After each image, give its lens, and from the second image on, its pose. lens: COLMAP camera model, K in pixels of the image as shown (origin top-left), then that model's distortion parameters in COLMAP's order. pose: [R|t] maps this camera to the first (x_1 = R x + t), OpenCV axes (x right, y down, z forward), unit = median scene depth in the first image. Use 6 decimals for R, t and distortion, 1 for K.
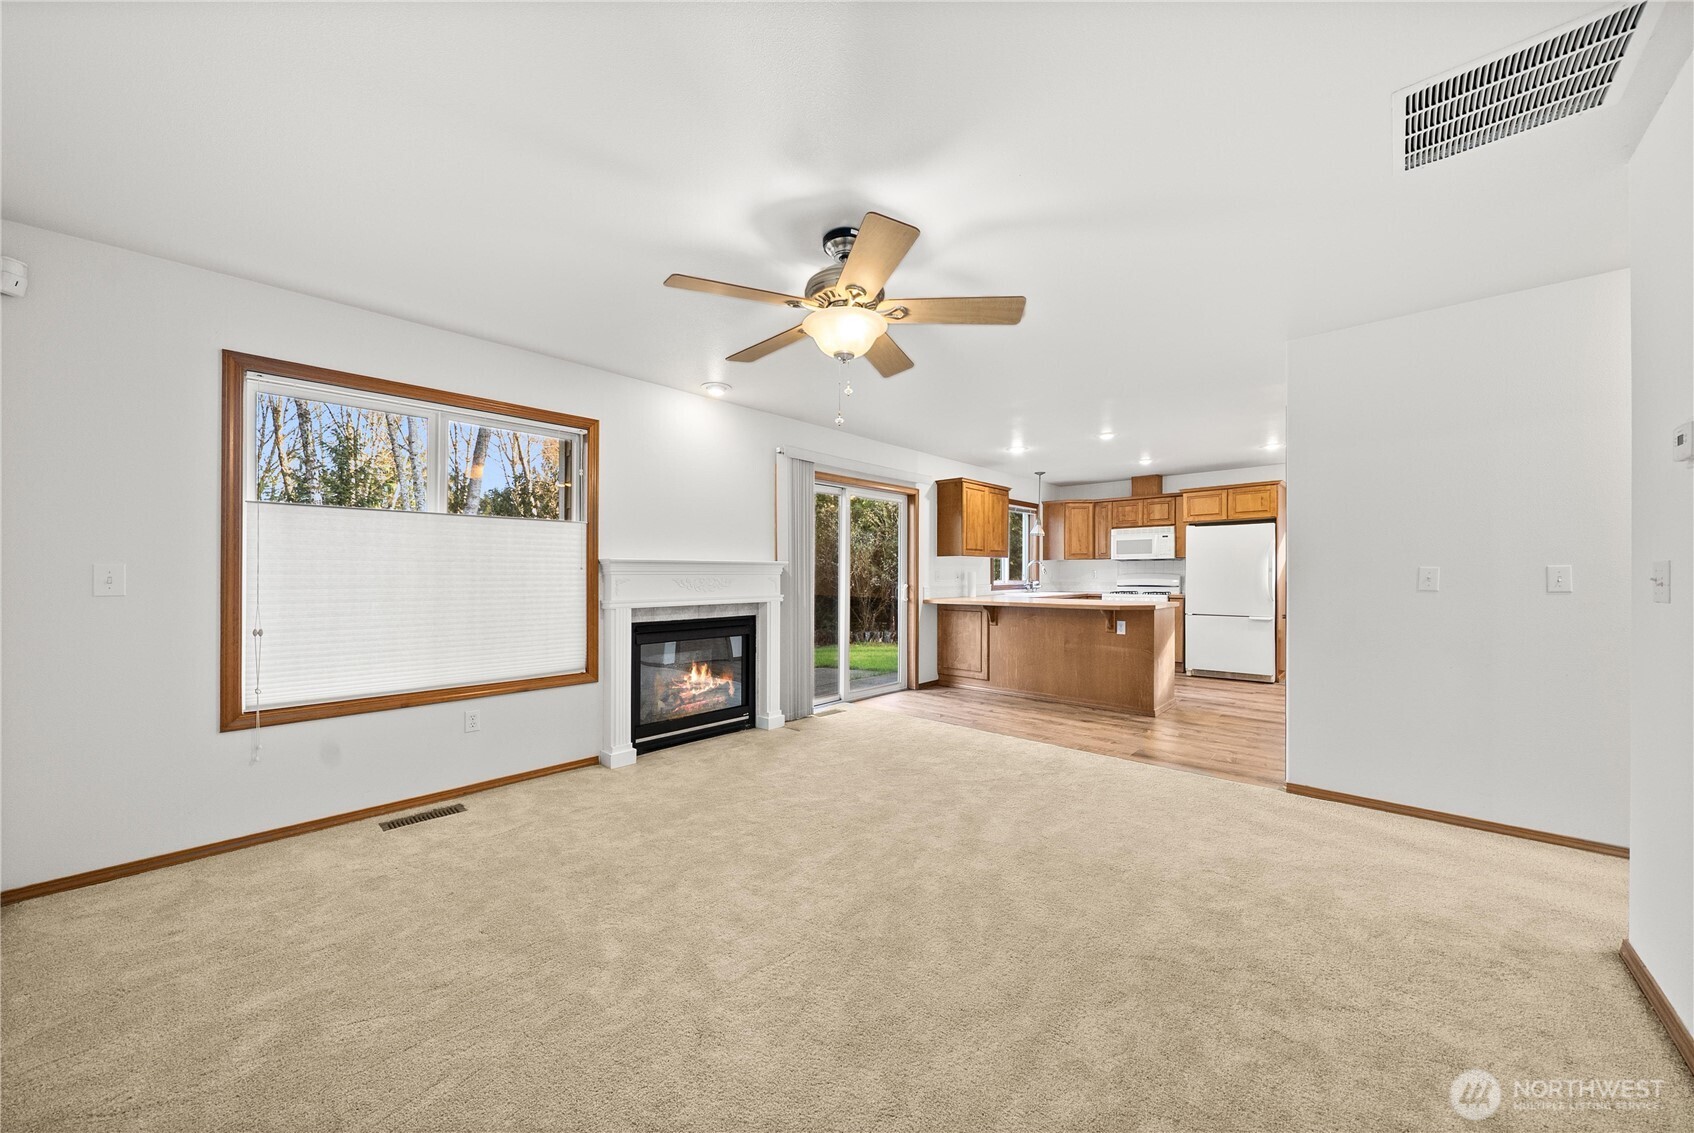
lens RADIAL K [[601.8, 0, 848.3], [0, 601.8, 578.1], [0, 0, 1]] dist [-0.000469, -0.000087]
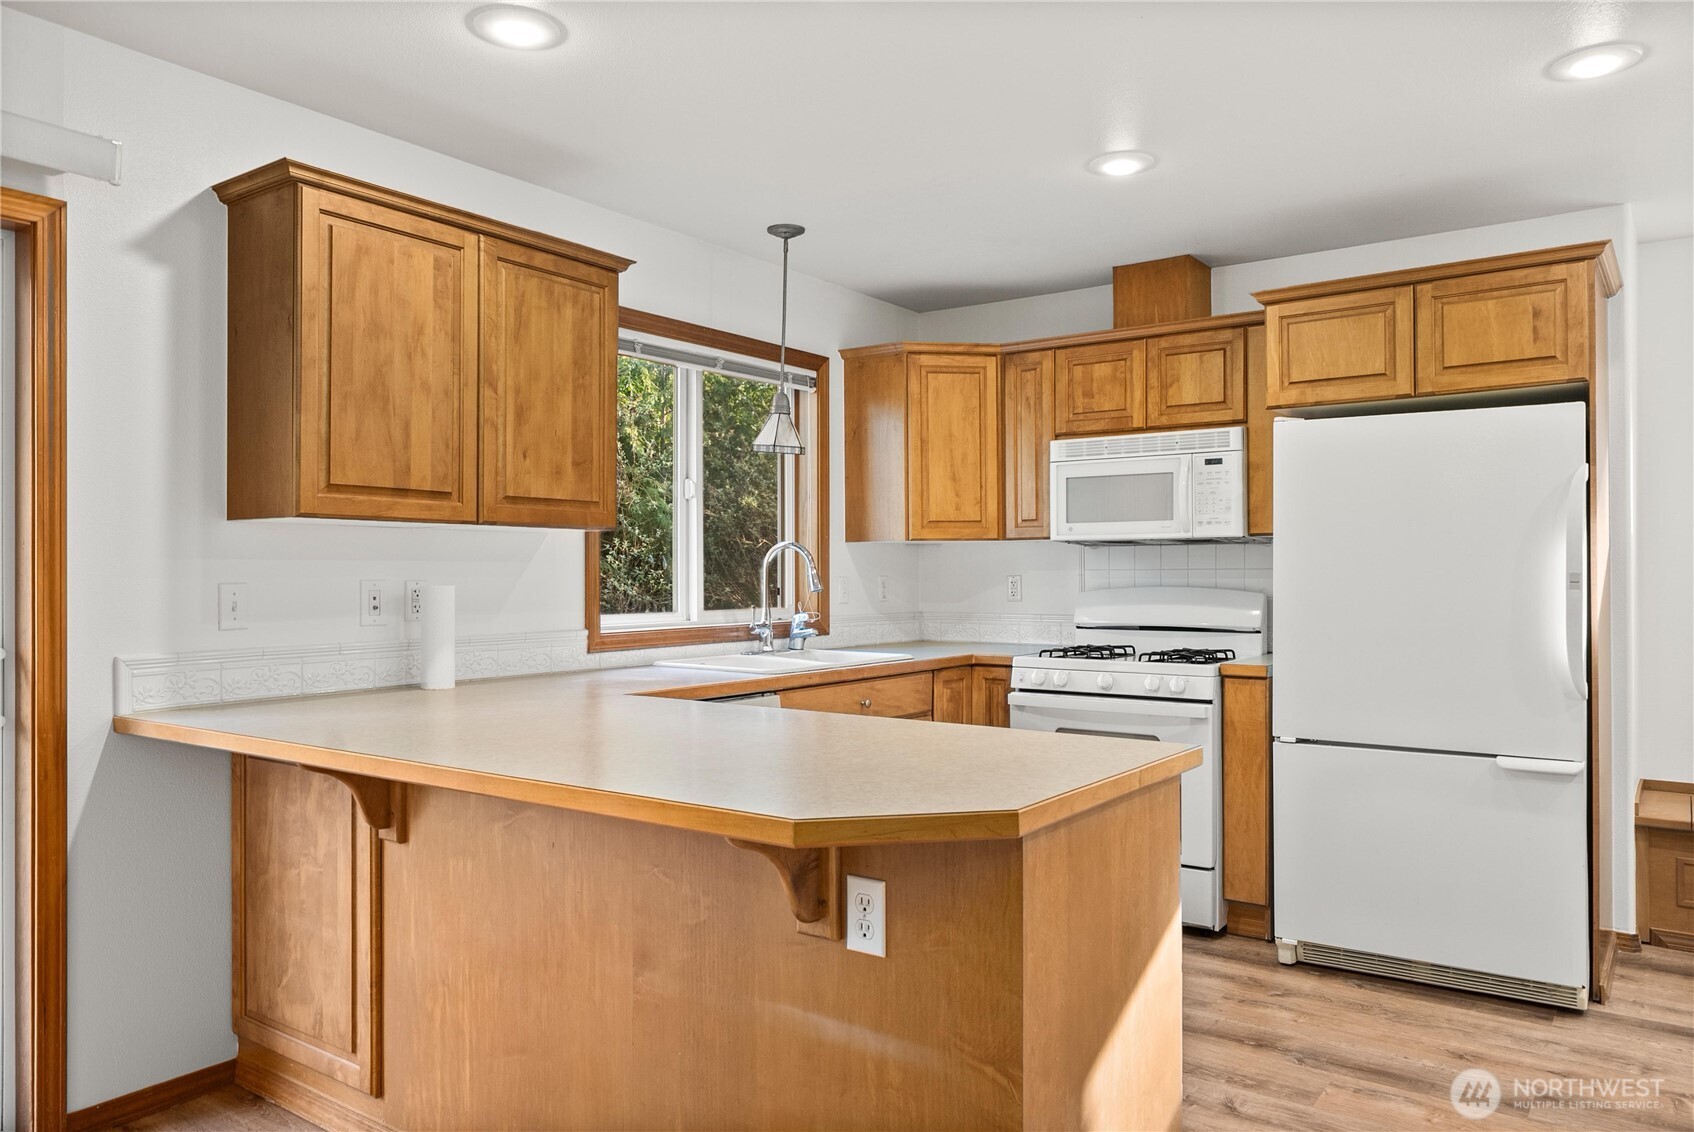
lens RADIAL K [[1168.7, 0, 847.0], [0, 1168.7, 560.6], [0, 0, 1]] dist [0.001381, 0.003813]
pose [[0.993224, 0.003364, 0.116170, 0.290186], [-0.001290, 0.999838, -0.017926, -0.011393], [-0.116211, 0.017655, 0.993068, 0.468187]]
